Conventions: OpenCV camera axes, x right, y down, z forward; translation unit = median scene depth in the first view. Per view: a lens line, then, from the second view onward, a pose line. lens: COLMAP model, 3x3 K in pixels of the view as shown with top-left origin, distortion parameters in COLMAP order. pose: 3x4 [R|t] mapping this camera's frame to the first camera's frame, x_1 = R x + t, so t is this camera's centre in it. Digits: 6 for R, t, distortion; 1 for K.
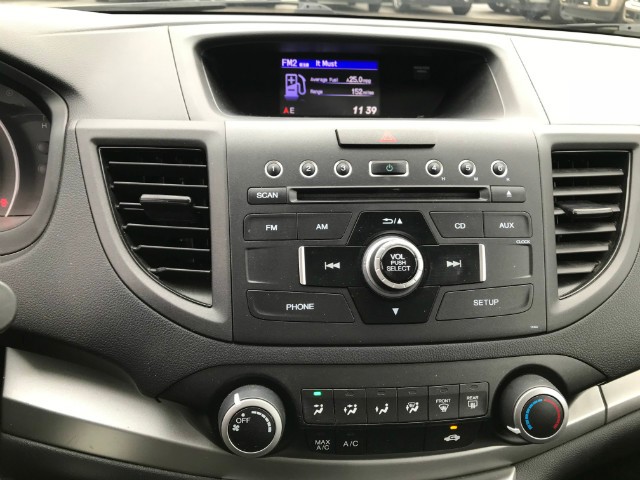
lens RADIAL K [[528.2, 0, 319.5], [0, 528.2, 233.0], [0, 0, 1]] dist [0.029860, -0.055740]
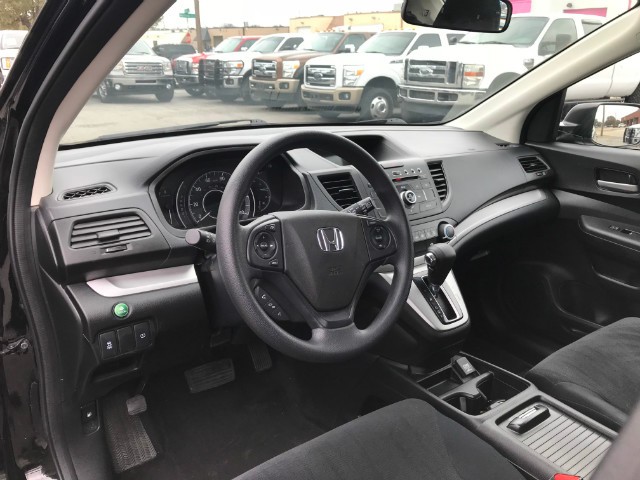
lens RADIAL K [[528.2, 0, 319.5], [0, 528.2, 233.0], [0, 0, 1]] dist [0.029860, -0.055740]
pose [[0.851410, -0.172062, 0.495475, -2.063551], [0.239205, 0.968079, -0.074862, 0.391055], [-0.466778, 0.182259, 0.865390, -1.665129]]
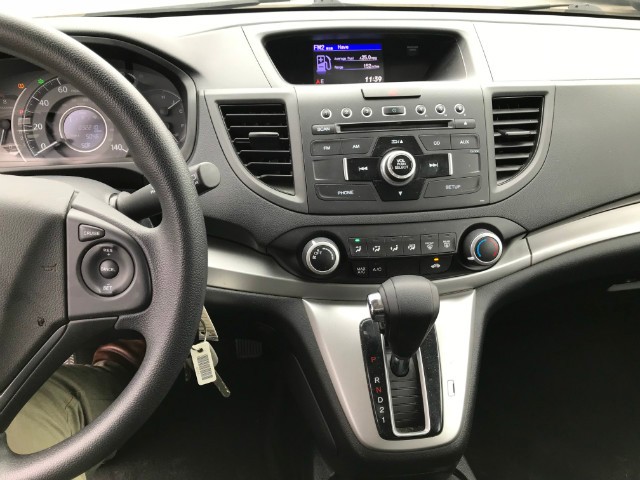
lens RADIAL K [[528.2, 0, 319.5], [0, 528.2, 233.0], [0, 0, 1]] dist [0.029860, -0.055740]
pose [[0.999175, -0.040584, -0.001647, -0.119248], [0.040618, 0.998365, 0.040223, 0.189982], [0.000012, -0.040257, 0.999189, -0.707048]]
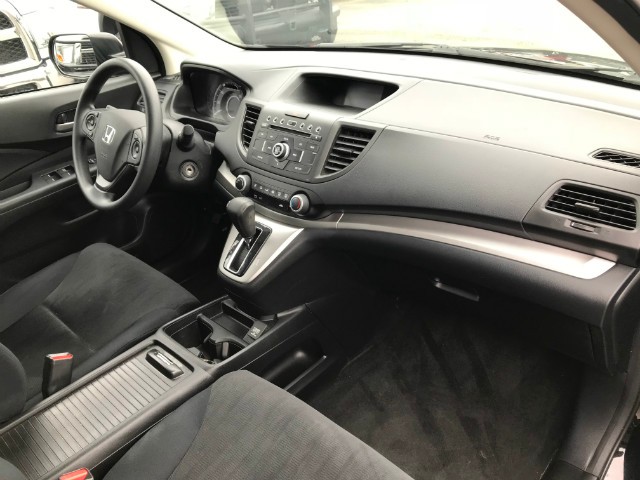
lens RADIAL K [[528.2, 0, 319.5], [0, 528.2, 233.0], [0, 0, 1]] dist [0.029860, -0.055740]
pose [[0.655145, 0.288258, -0.698350, 2.716837], [-0.255488, 0.954424, 0.154277, -0.021847], [0.710993, 0.077346, 0.698932, -1.107284]]
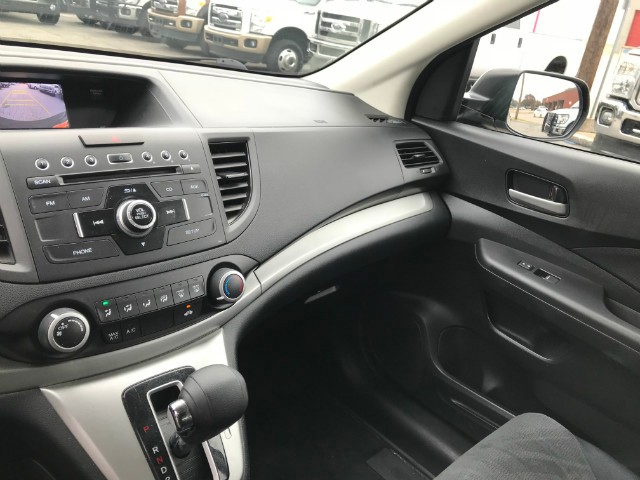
lens RADIAL K [[528.2, 0, 319.5], [0, 528.2, 233.0], [0, 0, 1]] dist [0.029860, -0.055740]
pose [[0.767159, -0.157552, 0.621807, -0.431921], [0.170733, 0.984552, 0.038821, 0.137535], [-0.618318, 0.076381, 0.782208, -0.590642]]
